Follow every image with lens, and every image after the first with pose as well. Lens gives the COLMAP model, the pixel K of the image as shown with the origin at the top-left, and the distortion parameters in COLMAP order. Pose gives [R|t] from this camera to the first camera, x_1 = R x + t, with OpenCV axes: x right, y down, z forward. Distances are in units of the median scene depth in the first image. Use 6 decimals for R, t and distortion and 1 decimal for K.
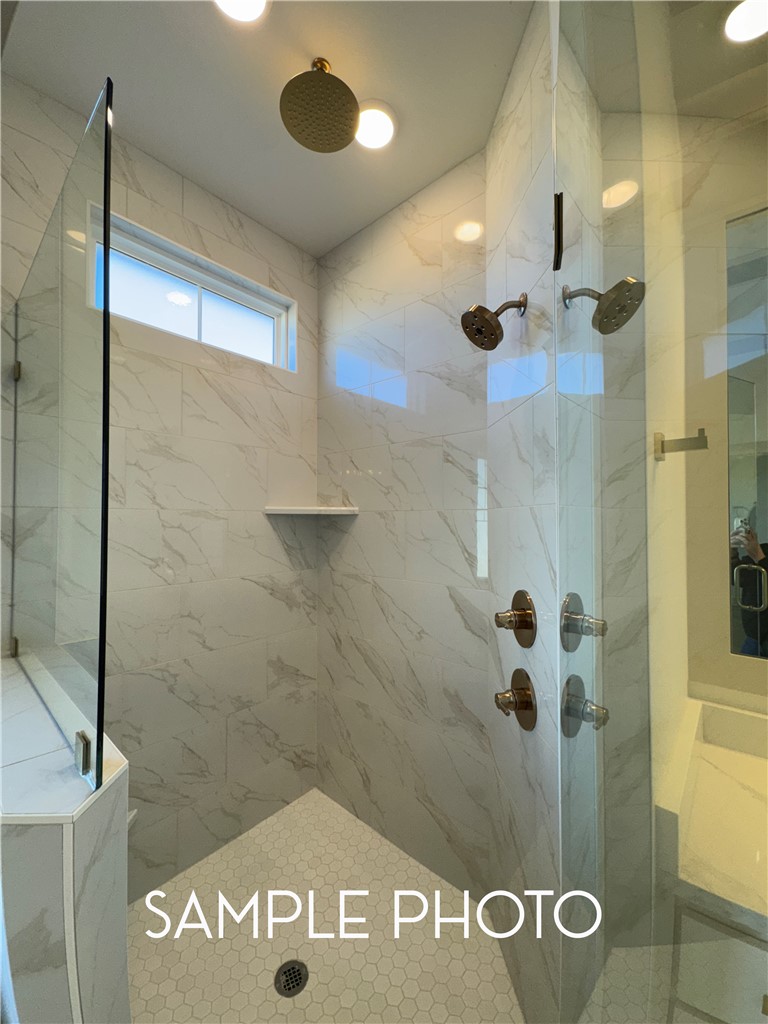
lens RADIAL K [[406.6, 0, 384.0], [0, 406.6, 512.0], [0, 0, 1]] dist [-0.000854, -0.000152]
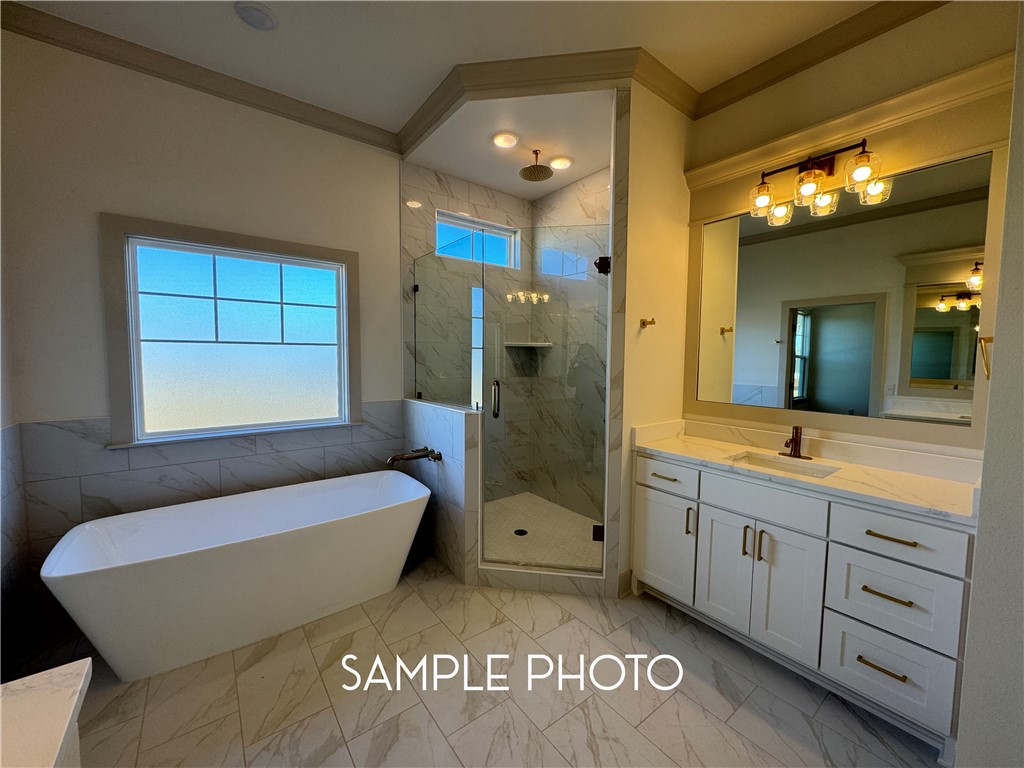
lens RADIAL K [[406.6, 0, 512.0], [0, 406.6, 384.0], [0, 0, 1]] dist [-0.000854, -0.000152]
pose [[0.982721, 0.020131, -0.183994, 0.102645], [-0.005108, 0.996639, 0.081765, 0.024890], [0.185022, -0.079412, 0.979521, -0.894166]]
